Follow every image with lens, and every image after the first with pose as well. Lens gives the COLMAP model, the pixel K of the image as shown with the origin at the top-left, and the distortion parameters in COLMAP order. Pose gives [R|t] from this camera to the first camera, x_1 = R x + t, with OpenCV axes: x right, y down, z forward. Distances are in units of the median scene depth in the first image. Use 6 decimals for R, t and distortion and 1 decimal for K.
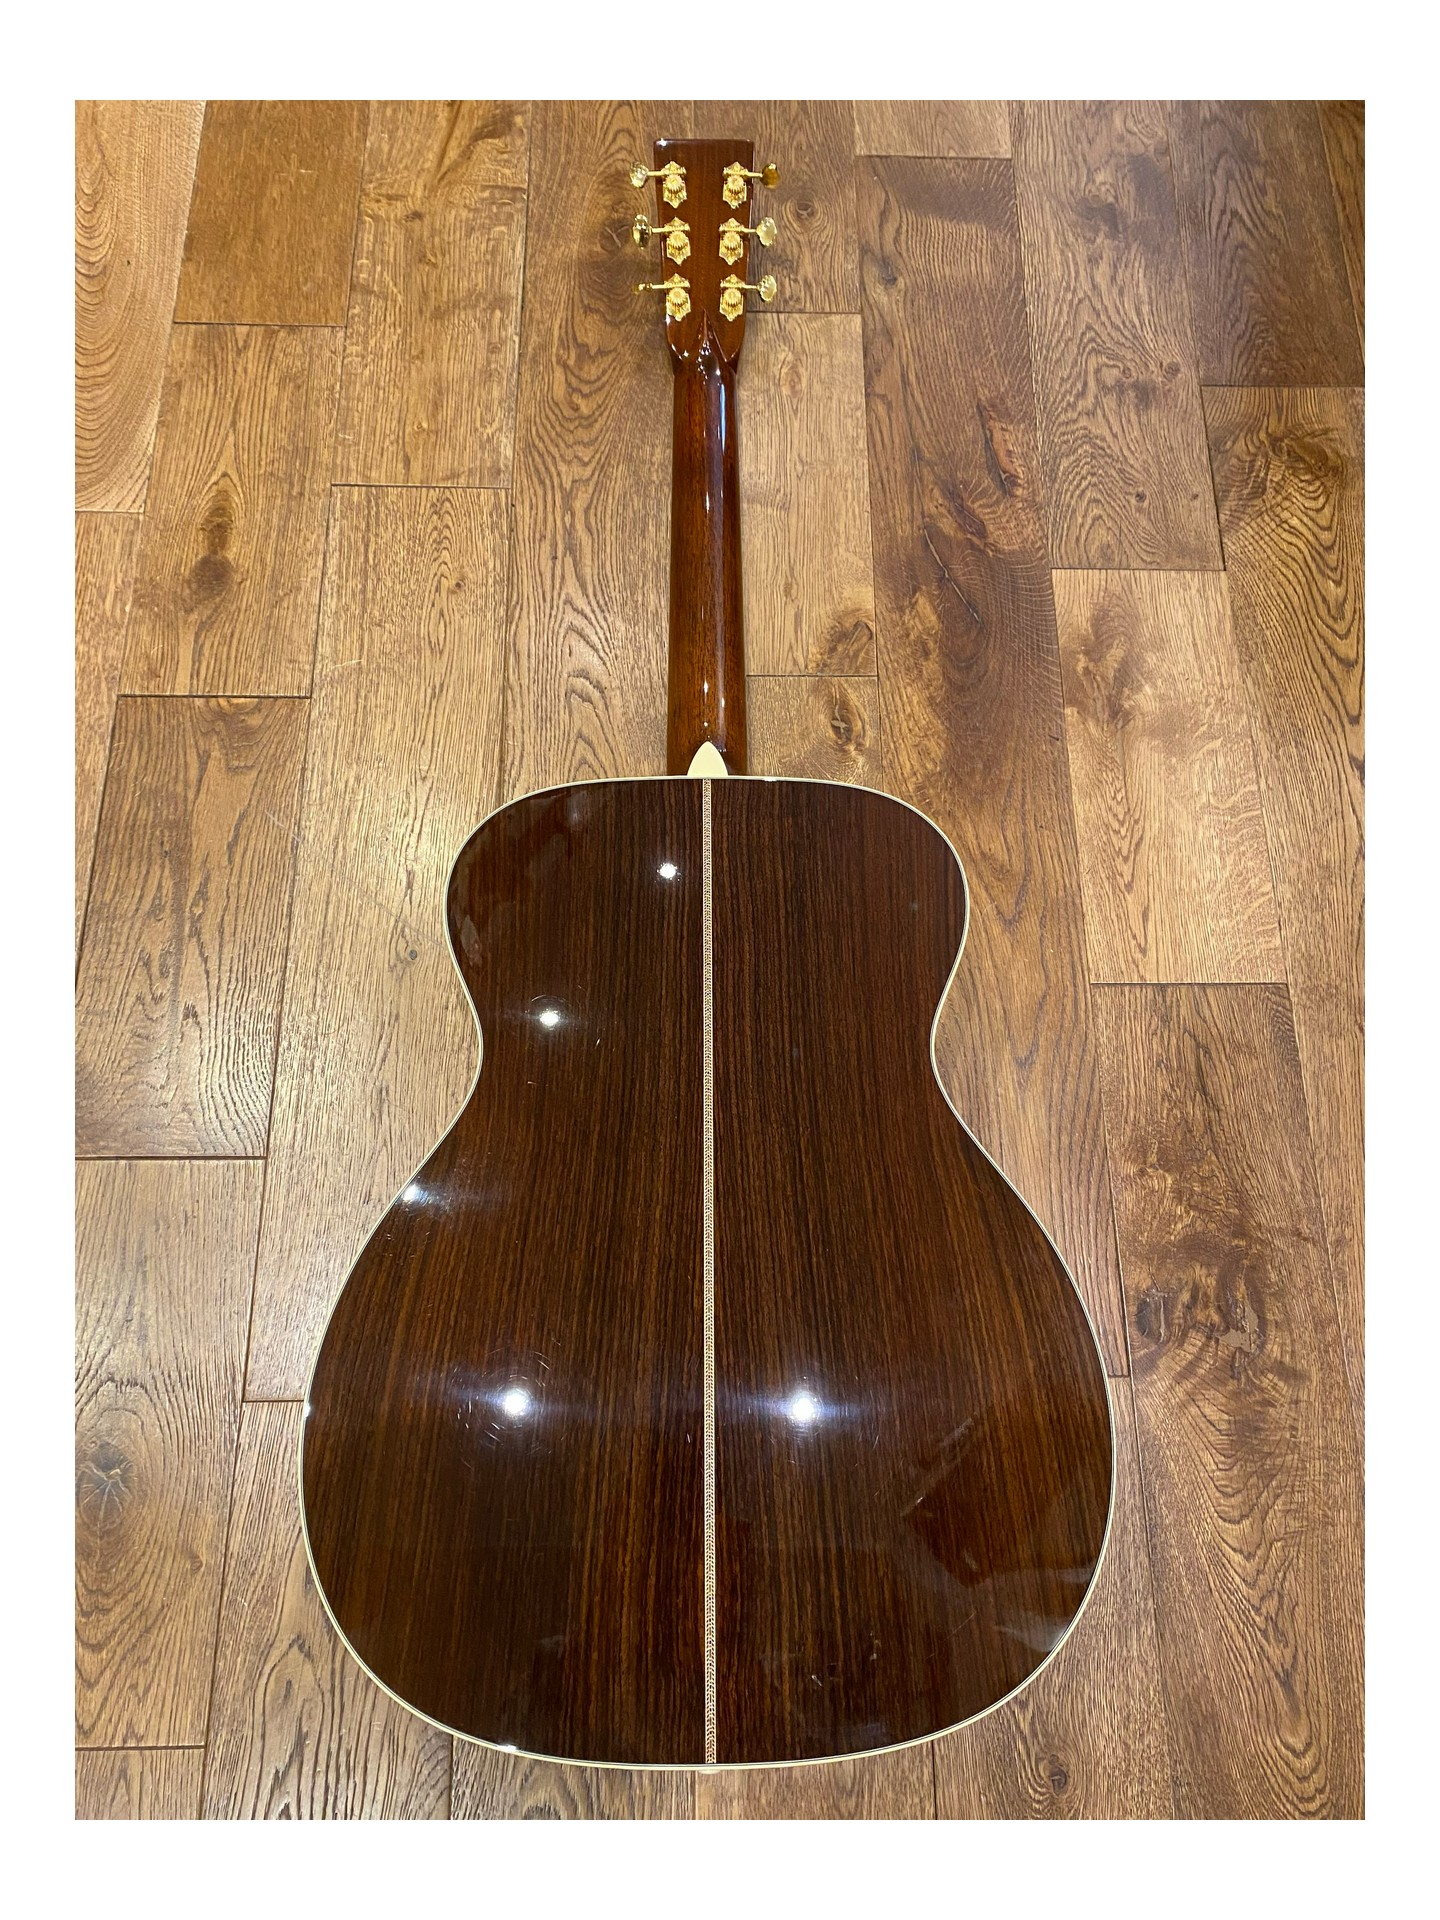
lens RADIAL K [[1333.7, 0, 728.9], [0, 1333.7, 950.9], [0, 0, 1]] dist [0.008952, -0.011654]
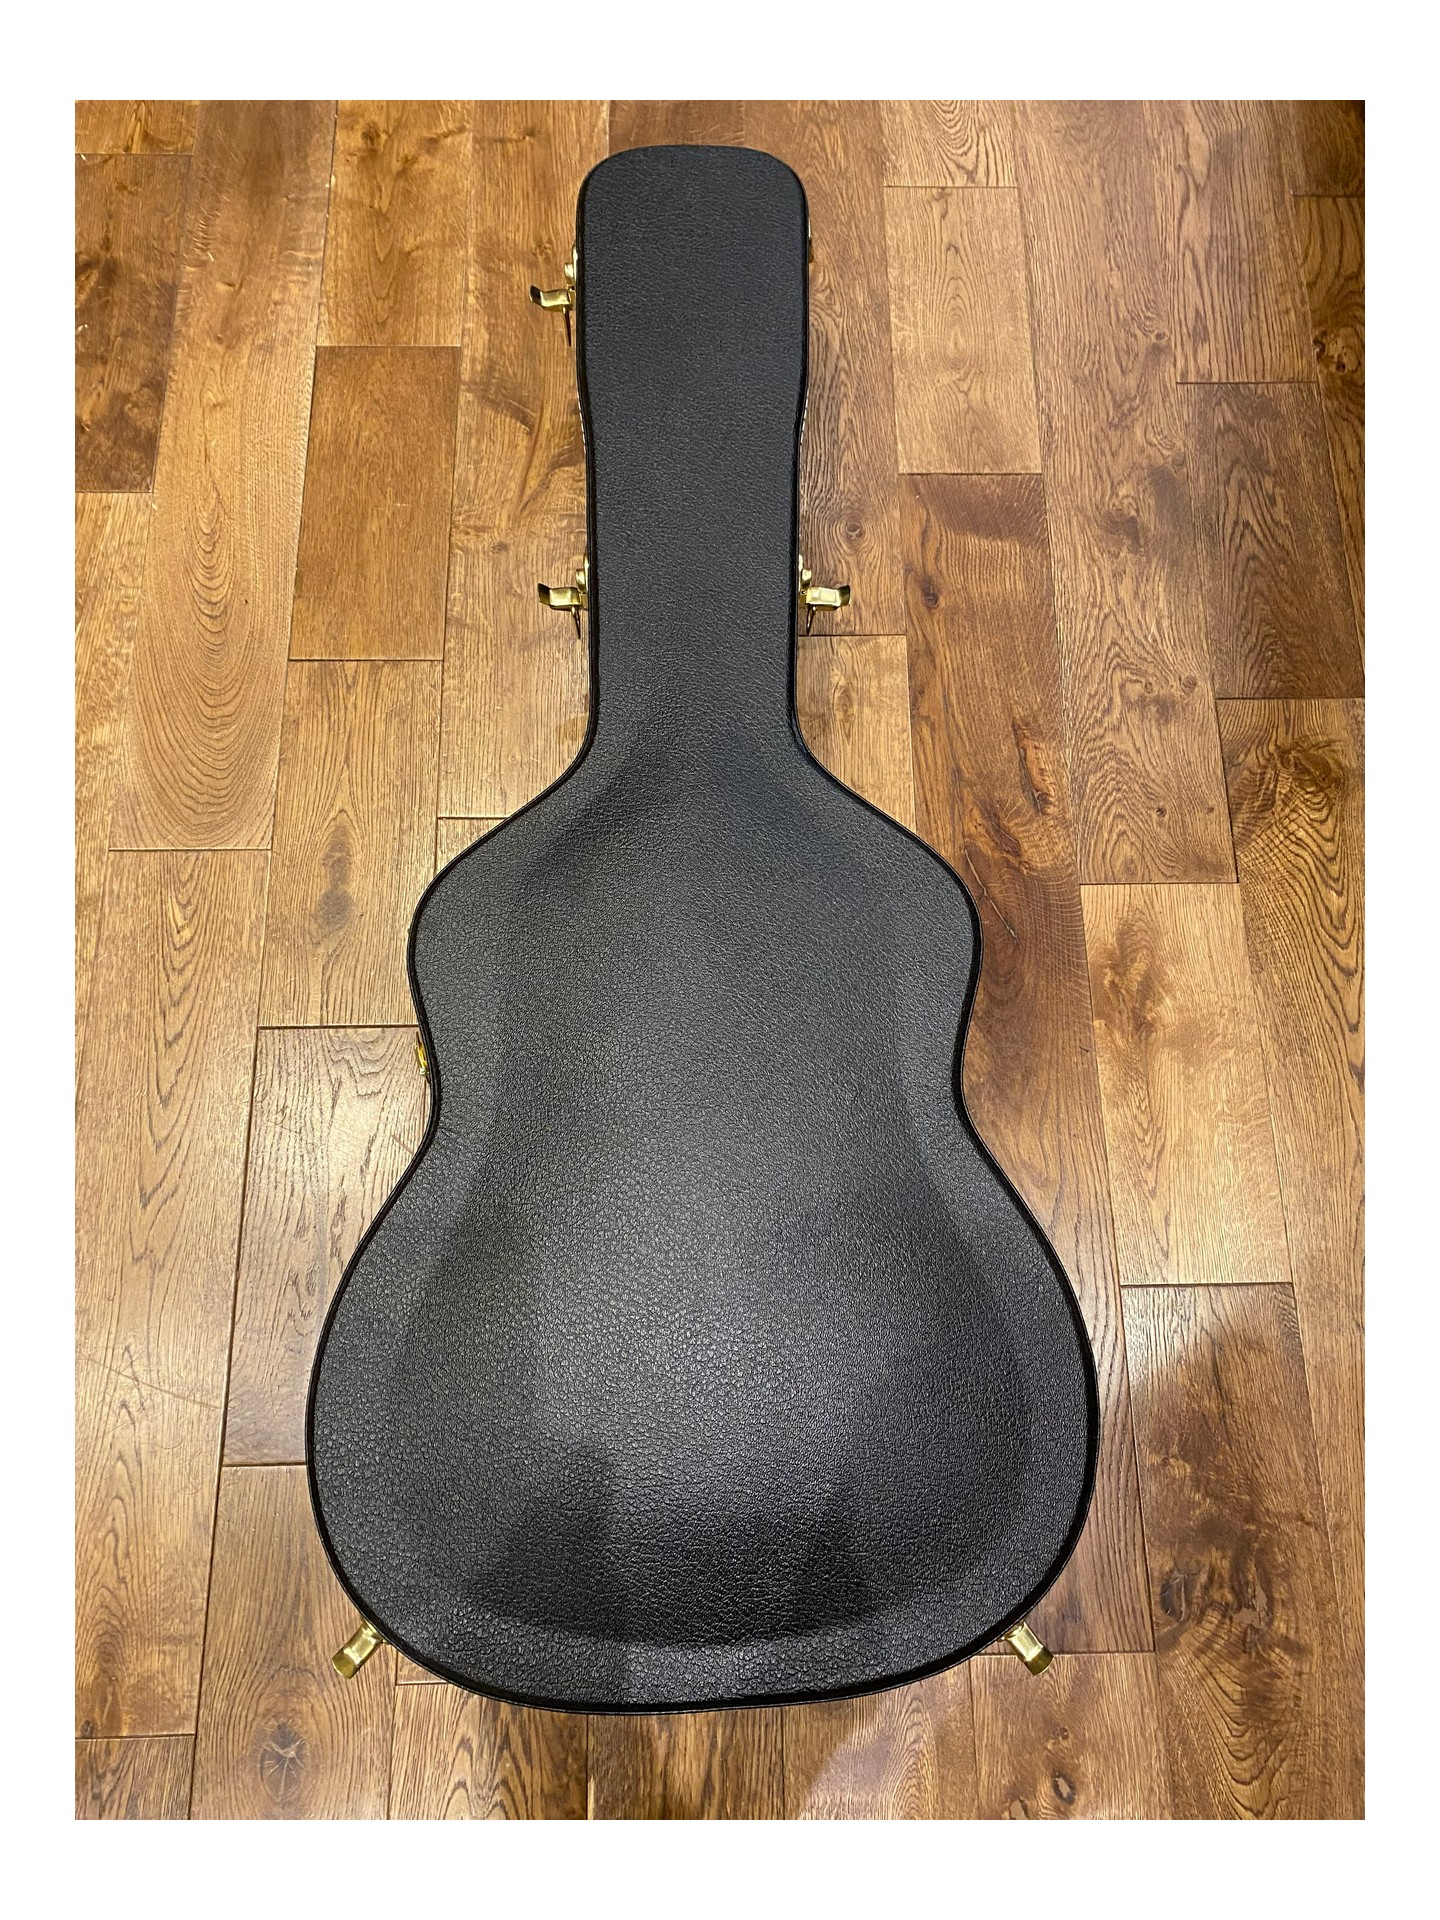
lens RADIAL K [[1333.7, 0, 724.8], [0, 1333.7, 944.8], [0, 0, 1]] dist [0.008952, -0.011654]
pose [[0.999830, -0.011146, -0.014706, -0.041325], [0.011543, 0.999564, 0.027195, -0.278050], [0.014396, -0.027360, 0.999522, -0.123578]]
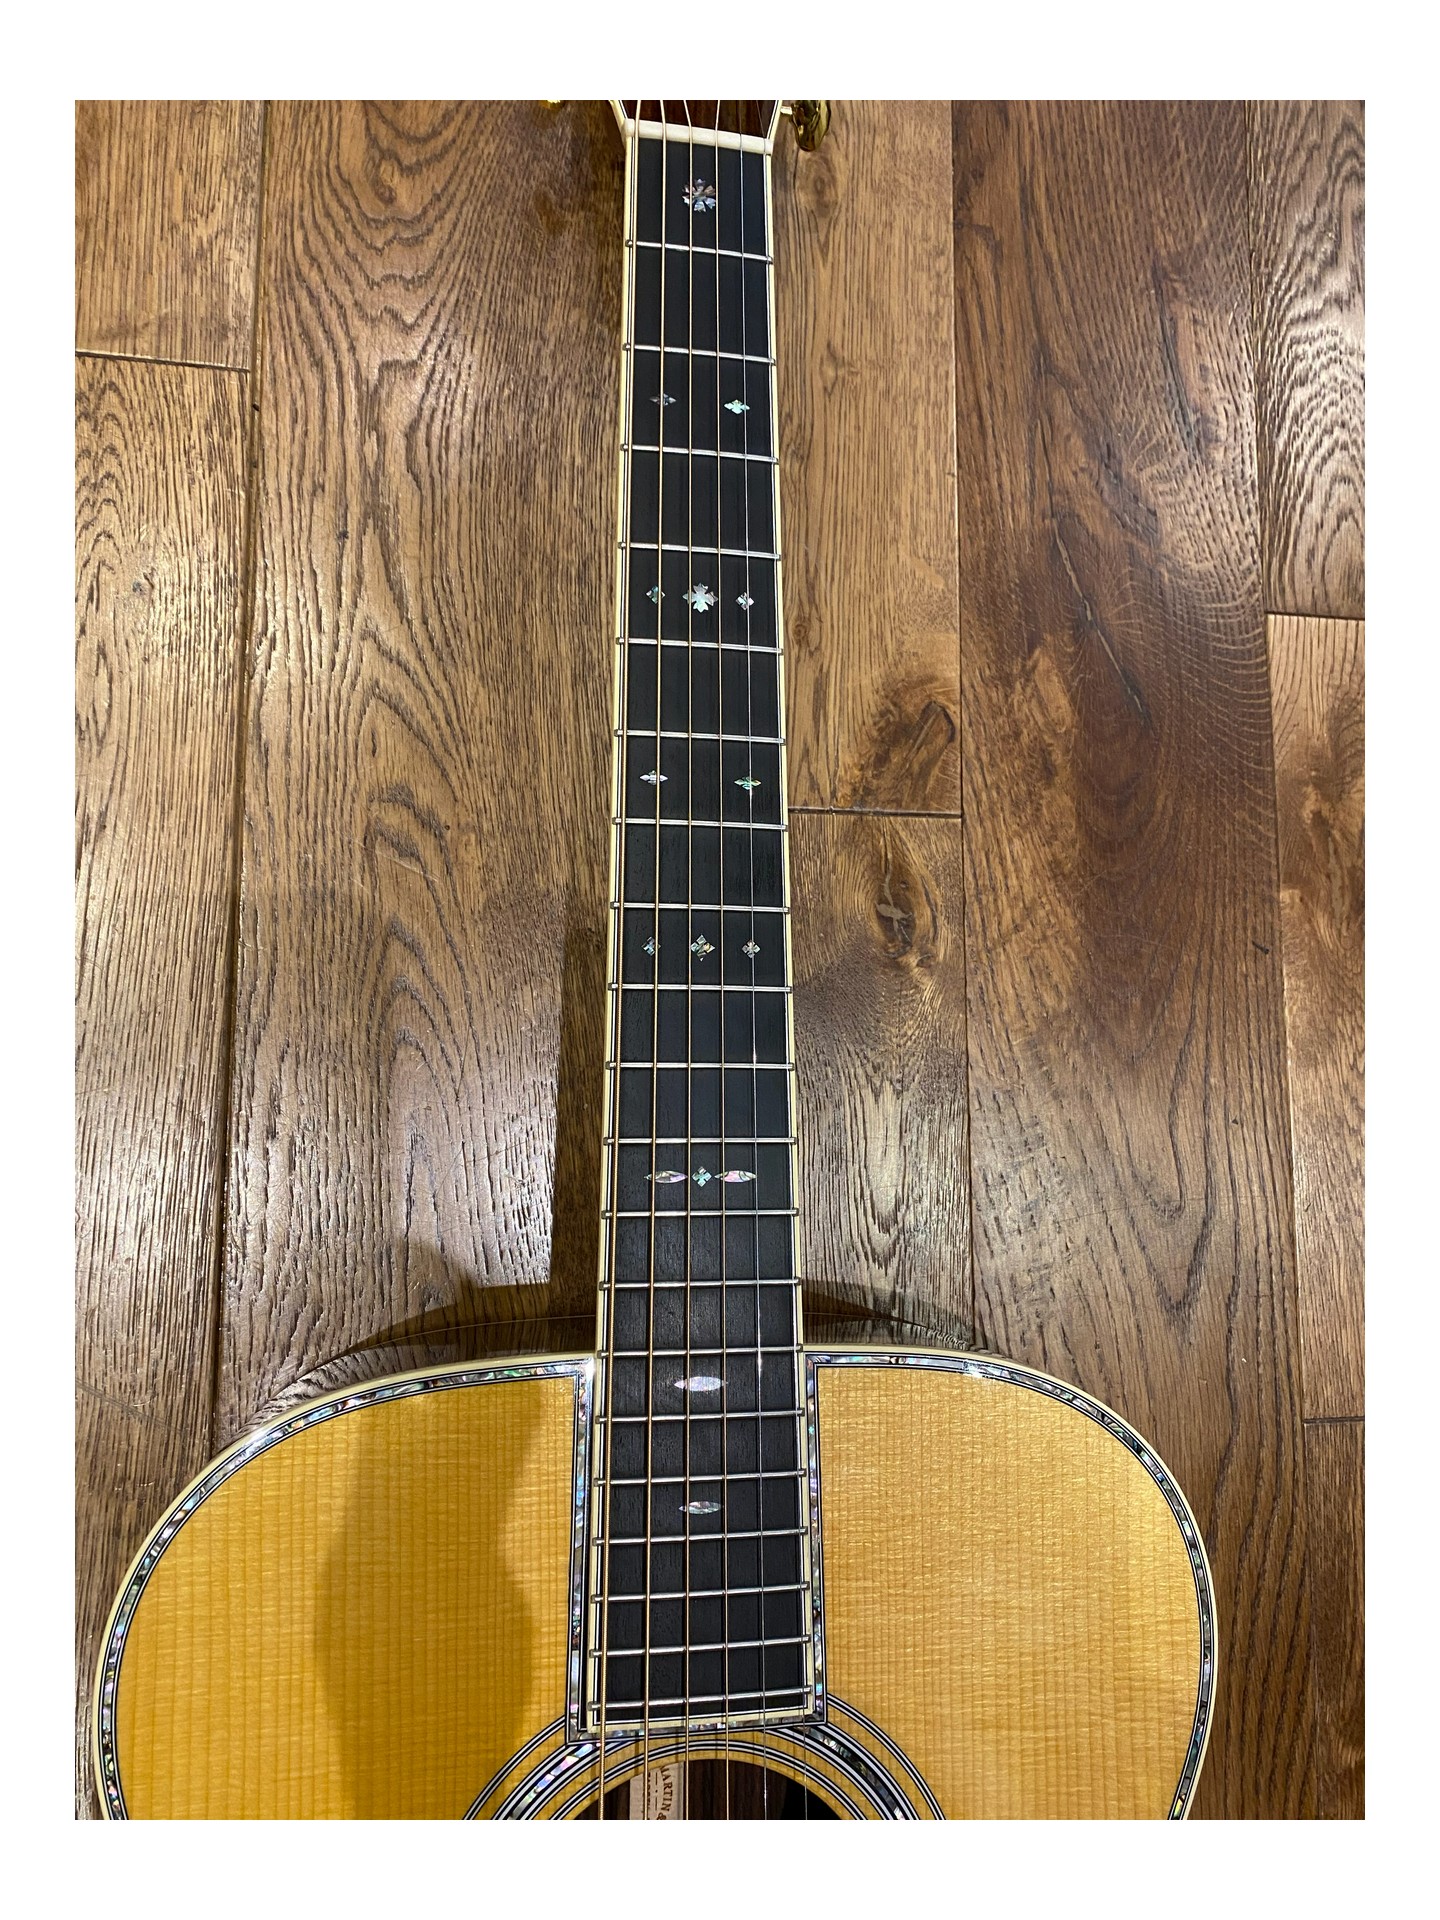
lens RADIAL K [[1333.7, 0, 733.5], [0, 1333.7, 949.5], [0, 0, 1]] dist [0.008952, -0.011654]
pose [[0.989305, 0.025370, 0.143640, -0.055590], [-0.053989, 0.978508, 0.199018, -0.255043], [-0.135504, -0.204644, 0.969412, 0.477746]]
